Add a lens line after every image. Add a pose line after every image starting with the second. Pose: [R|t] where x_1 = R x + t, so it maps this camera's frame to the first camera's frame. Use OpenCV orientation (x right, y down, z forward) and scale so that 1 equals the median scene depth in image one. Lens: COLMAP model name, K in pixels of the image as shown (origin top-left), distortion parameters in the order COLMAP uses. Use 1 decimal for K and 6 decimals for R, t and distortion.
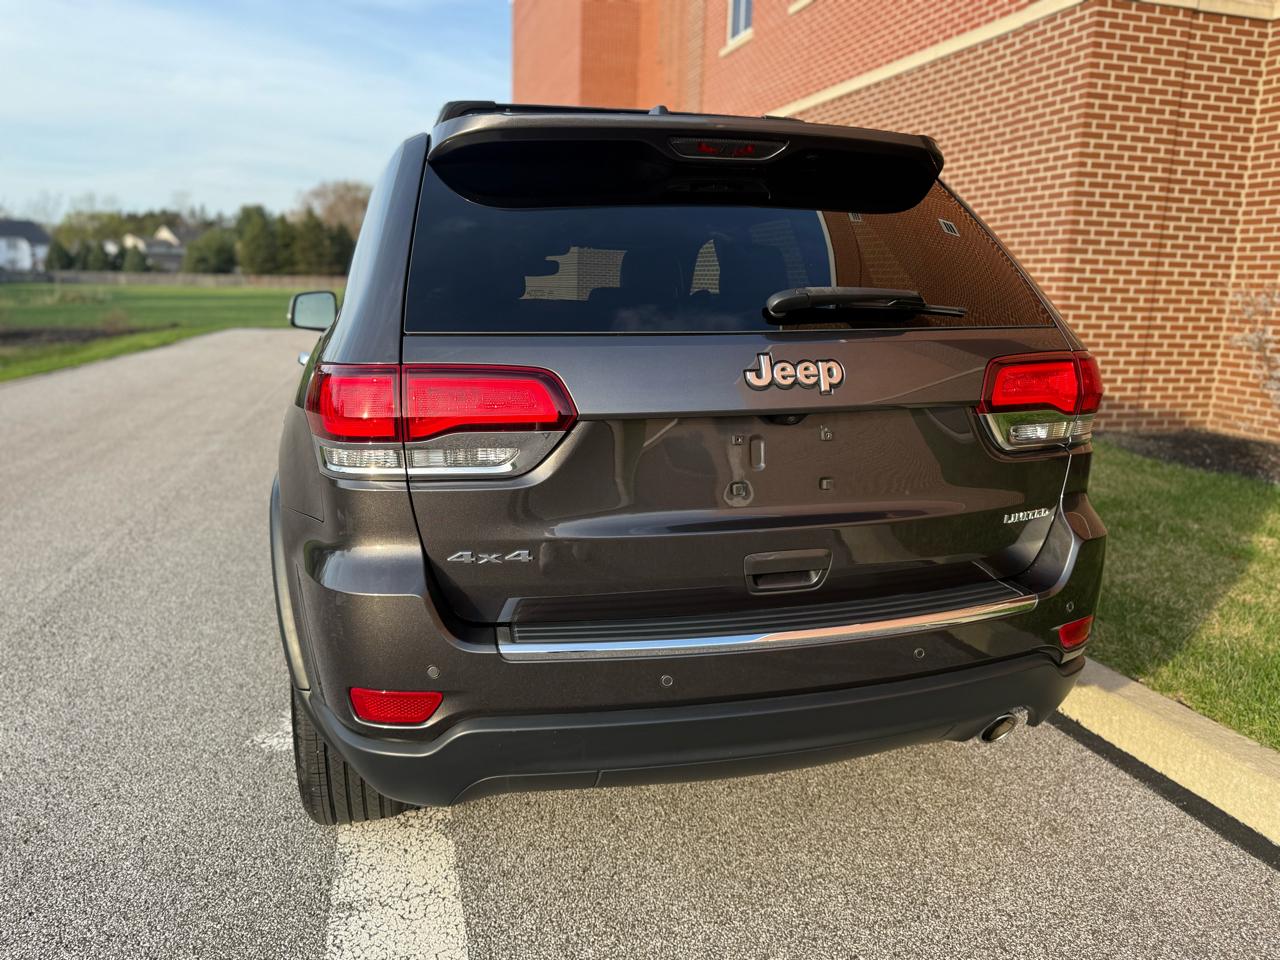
lens RADIAL K [[938.9, 0, 633.8], [0, 938.9, 476.8], [0, 0, 1]] dist [0.017573, -0.024665]
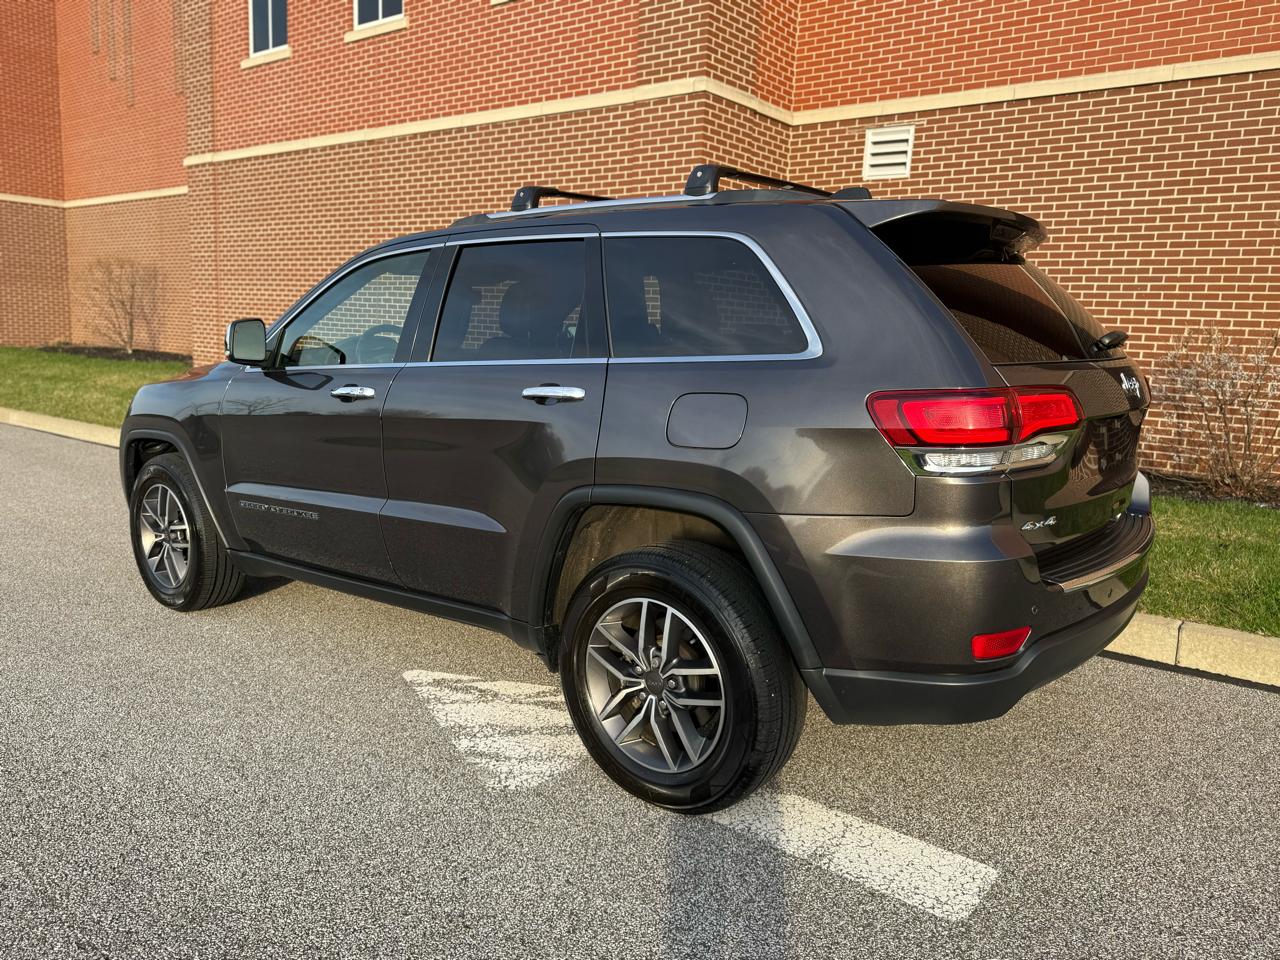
lens RADIAL K [[938.9, 0, 630.7], [0, 938.9, 478.7], [0, 0, 1]] dist [0.017573, -0.024665]
pose [[0.811957, -0.085104, 0.577479, -0.354355], [0.097991, 0.995148, 0.008878, -0.012781], [-0.575433, 0.049379, 0.816357, 0.049850]]
